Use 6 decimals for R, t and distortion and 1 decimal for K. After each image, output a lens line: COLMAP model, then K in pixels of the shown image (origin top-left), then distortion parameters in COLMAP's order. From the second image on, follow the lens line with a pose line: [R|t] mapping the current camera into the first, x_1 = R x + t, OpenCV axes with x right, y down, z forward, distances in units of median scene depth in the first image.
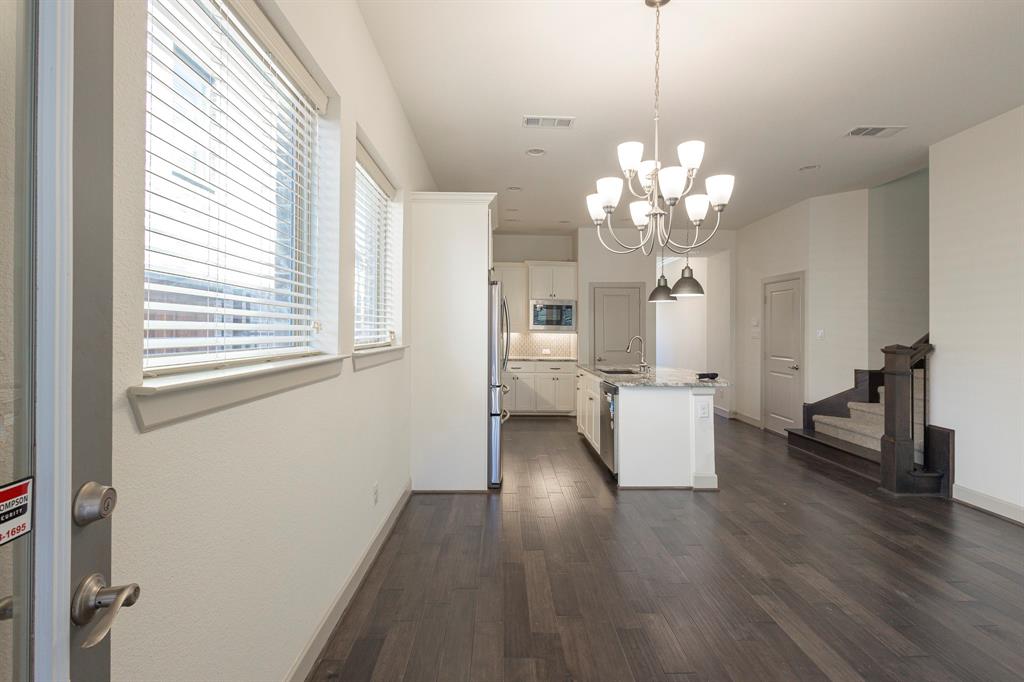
lens RADIAL K [[486.3, 0, 509.2], [0, 486.3, 331.8], [0, 0, 1]] dist [0.012800, 0.001997]
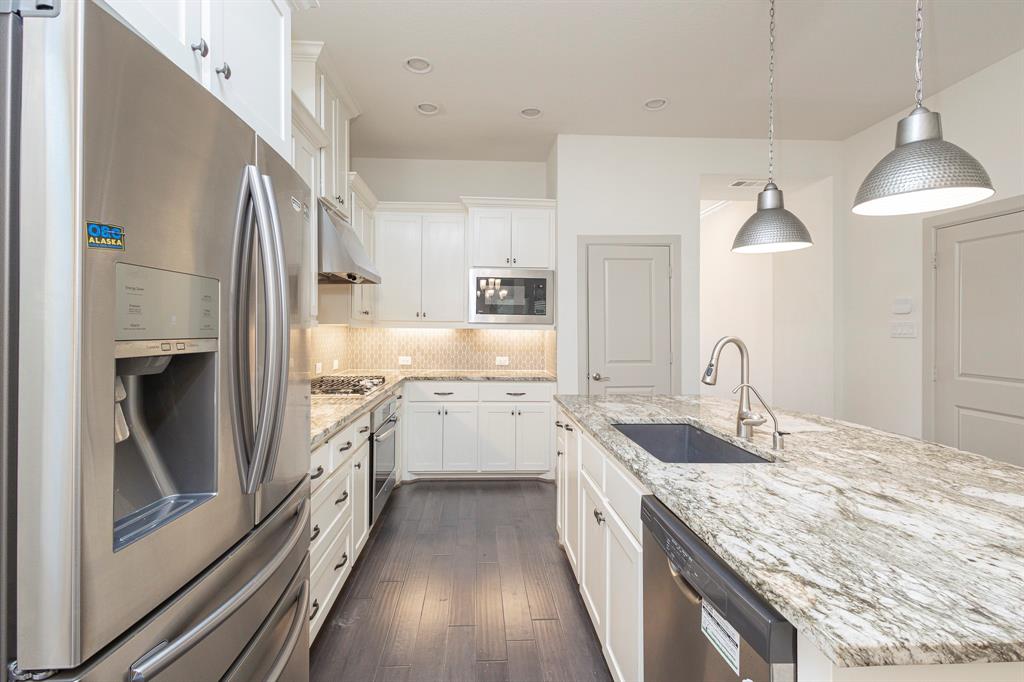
lens RADIAL K [[486.3, 0, 503.1], [0, 486.3, 324.0], [0, 0, 1]] dist [0.012800, 0.001997]
pose [[0.999750, -0.008809, -0.020534, 0.091022], [0.008649, 0.999931, -0.007891, 0.002595], [0.020602, 0.007711, 0.999758, 0.451651]]
